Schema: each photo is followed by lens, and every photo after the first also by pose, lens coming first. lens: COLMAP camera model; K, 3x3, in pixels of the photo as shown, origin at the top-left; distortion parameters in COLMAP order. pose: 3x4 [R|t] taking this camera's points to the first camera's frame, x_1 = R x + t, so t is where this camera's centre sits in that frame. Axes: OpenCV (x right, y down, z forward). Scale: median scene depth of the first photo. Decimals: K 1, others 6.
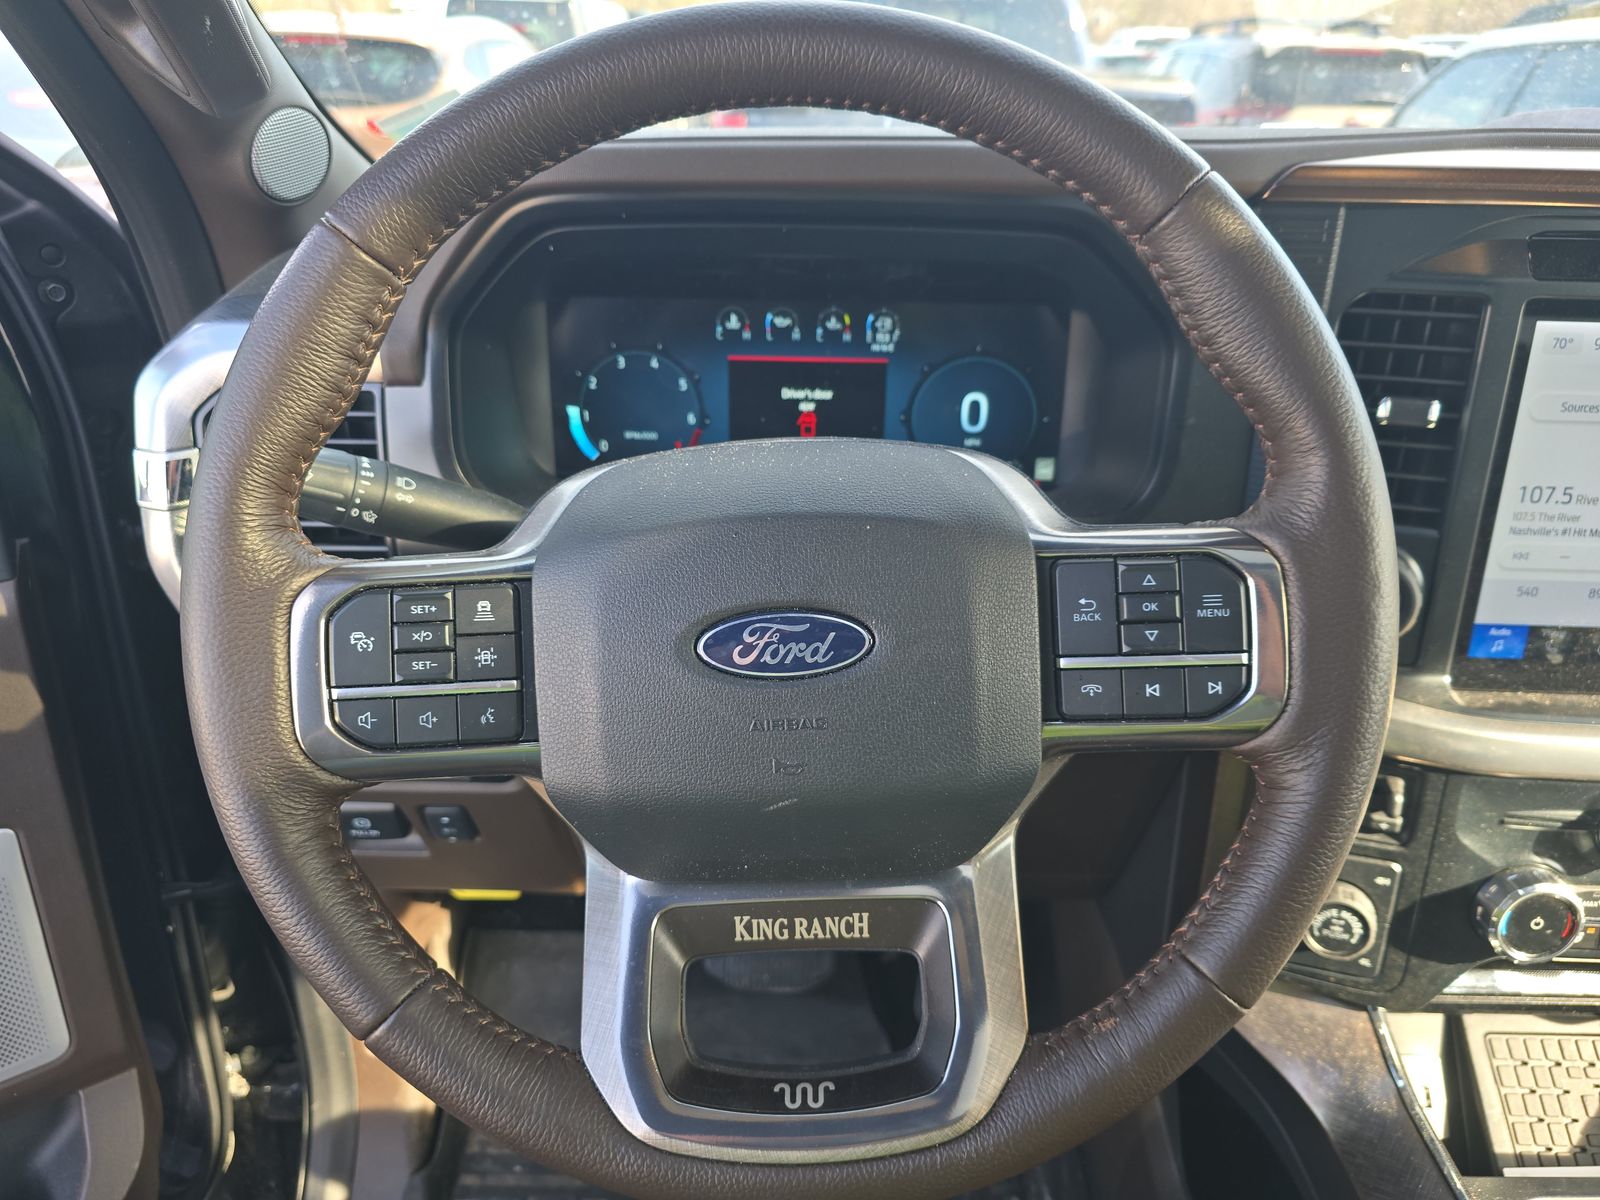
lens RADIAL K [[1077.3, 0, 800.1], [0, 1077.3, 608.2], [0, 0, 1]] dist [0.005087, -0.006083]
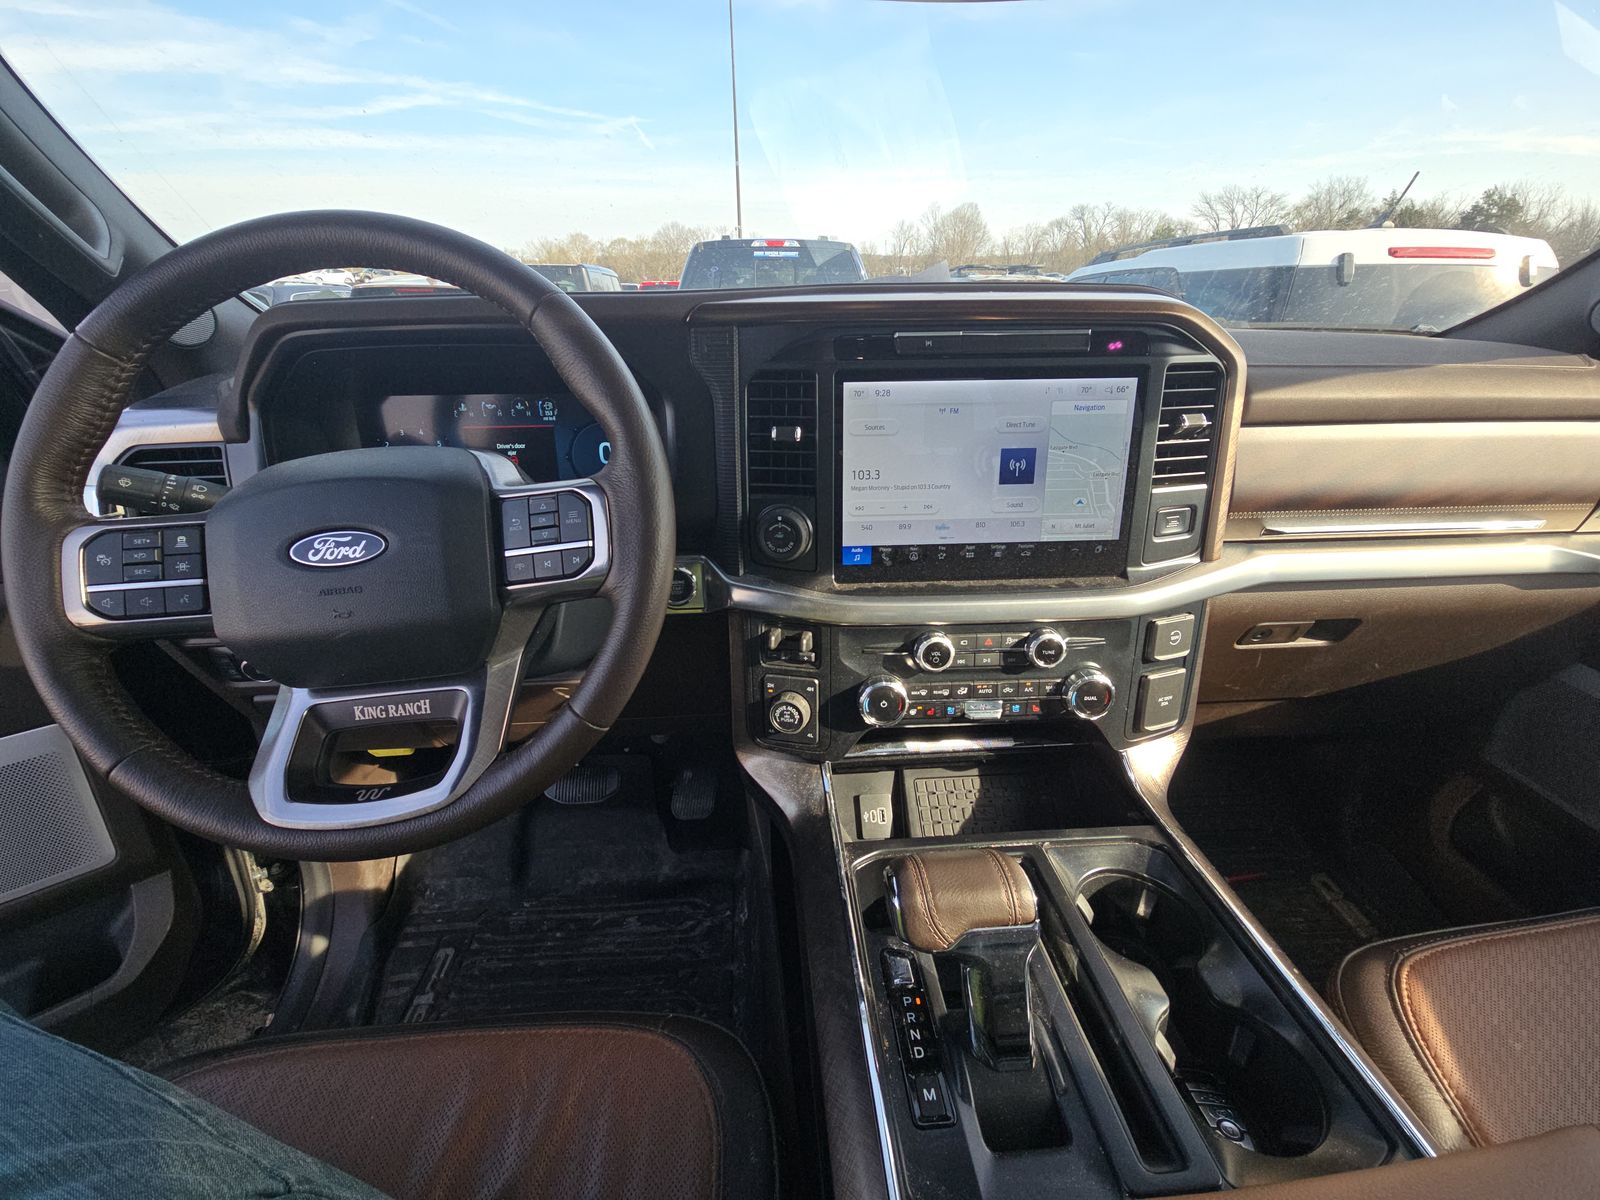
lens RADIAL K [[640.2, 0, 803.5], [0, 640.2, 600.4], [0, 0, 1]] dist [0.003070, -0.000210]
pose [[0.996612, -0.054728, 0.061402, 0.476856], [0.056576, 0.997984, -0.028767, 0.133991], [-0.059704, 0.032143, 0.997698, -0.102290]]
